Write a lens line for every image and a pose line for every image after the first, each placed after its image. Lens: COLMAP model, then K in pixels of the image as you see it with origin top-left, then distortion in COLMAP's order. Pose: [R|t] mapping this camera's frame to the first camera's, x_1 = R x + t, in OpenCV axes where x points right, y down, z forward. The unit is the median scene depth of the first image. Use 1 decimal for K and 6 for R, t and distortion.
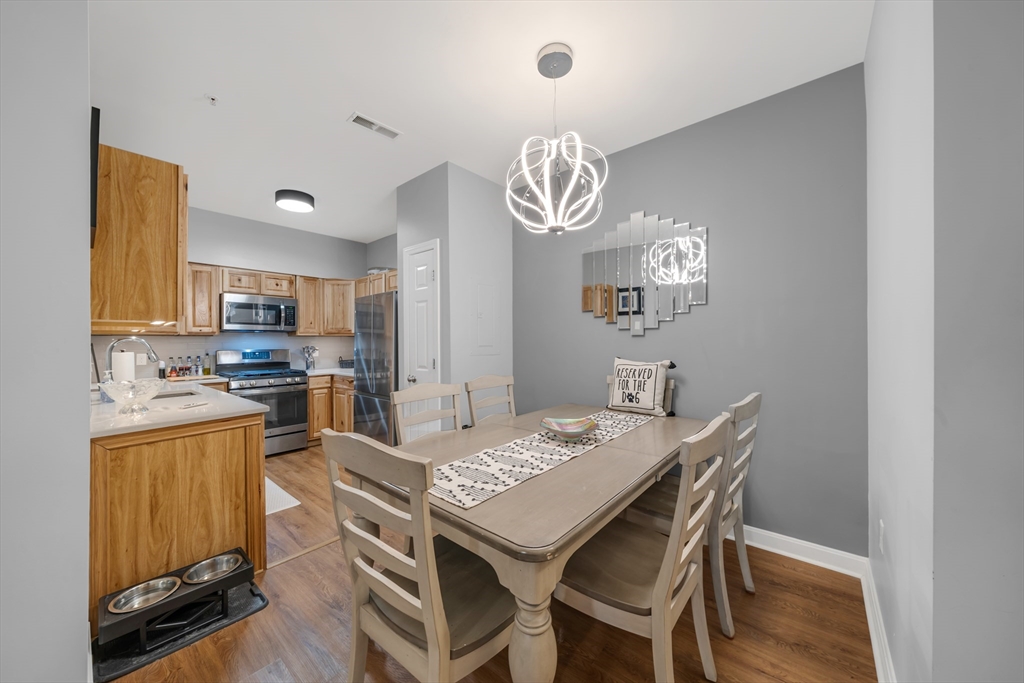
lens RADIAL K [[356.6, 0, 515.8], [0, 356.6, 344.6], [0, 0, 1]] dist [-0.000206, 0.000008]
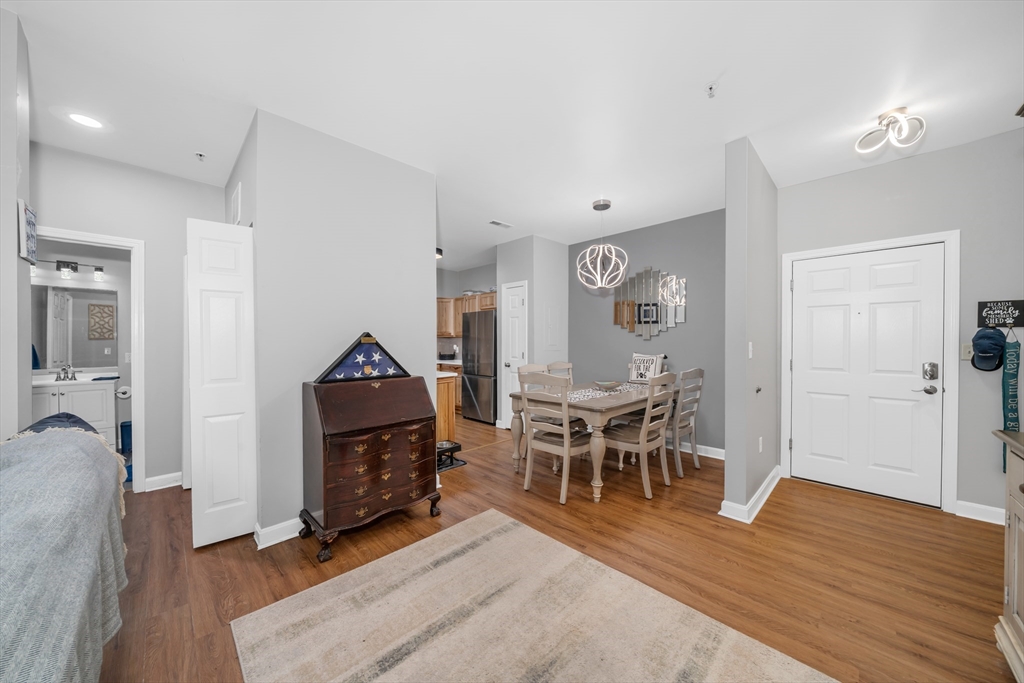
lens RADIAL K [[356.6, 0, 515.8], [0, 356.6, 344.6], [0, 0, 1]] dist [-0.000206, 0.000008]
pose [[0.996603, 0.013584, -0.081224, -0.155046], [-0.013787, 0.999903, -0.001941, 0.009854], [0.081189, 0.003054, 0.996694, -0.807773]]
